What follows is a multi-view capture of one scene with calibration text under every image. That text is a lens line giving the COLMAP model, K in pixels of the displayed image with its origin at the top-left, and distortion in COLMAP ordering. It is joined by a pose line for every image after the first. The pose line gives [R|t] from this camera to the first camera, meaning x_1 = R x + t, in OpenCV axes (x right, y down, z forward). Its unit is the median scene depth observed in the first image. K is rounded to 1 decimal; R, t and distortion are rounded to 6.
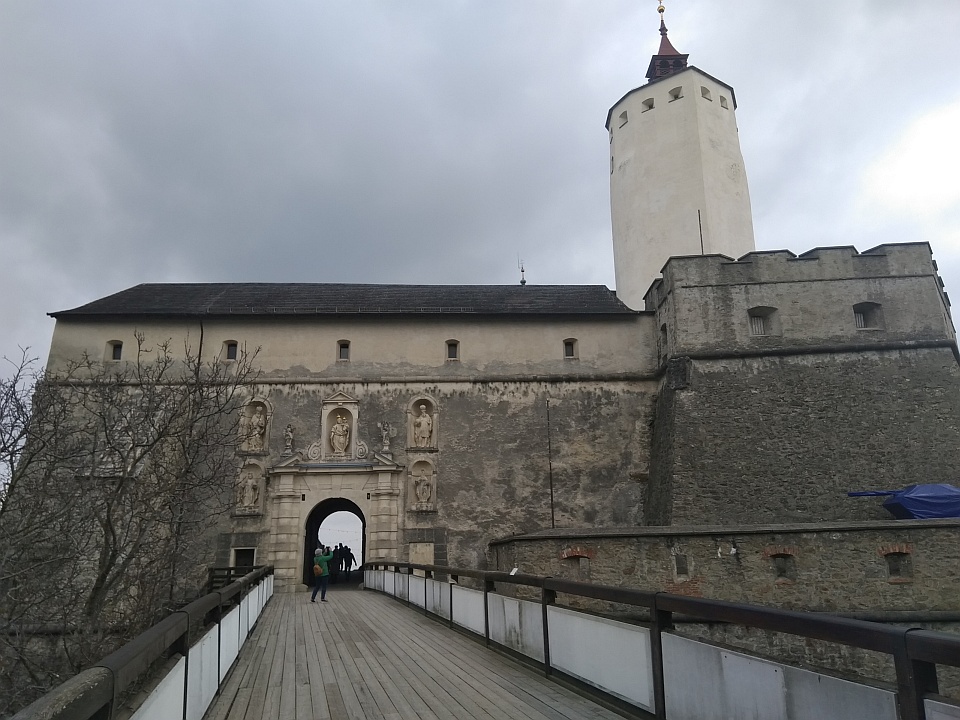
lens RADIAL K [[737.7, 0, 480.0], [0, 737.7, 360.0], [0, 0, 1]] dist [0.124545, -0.205418]
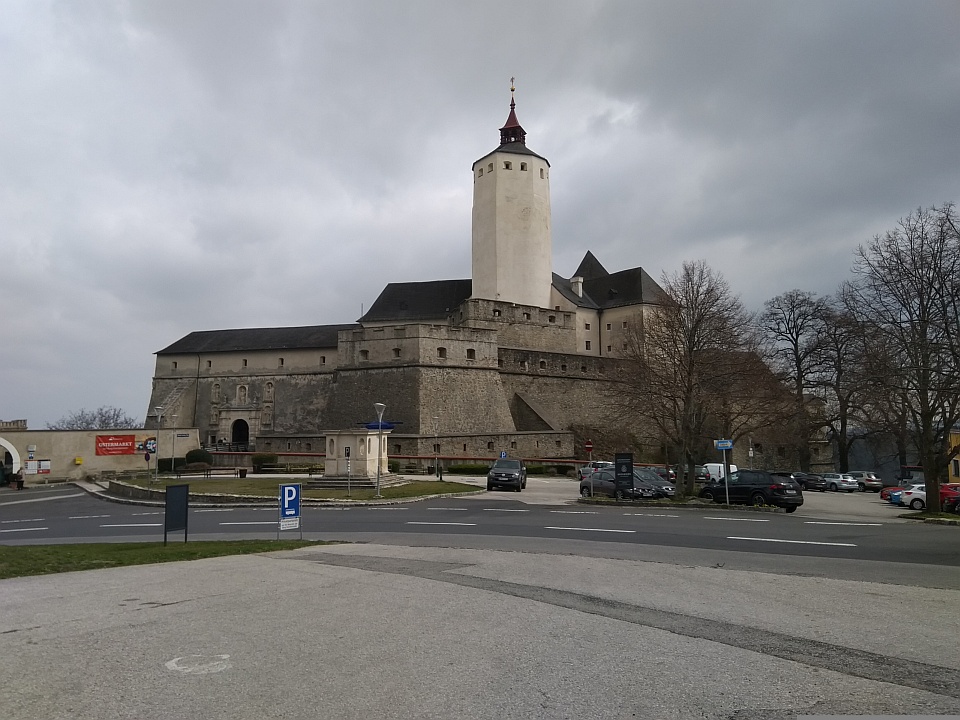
lens RADIAL K [[737.7, 0, 480.0], [0, 737.7, 360.0], [0, 0, 1]] dist [0.124545, -0.205418]
pose [[0.934391, -0.015355, -0.355918, 1.648832], [0.081044, 0.982037, 0.170399, -0.437289], [0.346908, -0.188065, 0.918851, -1.224858]]
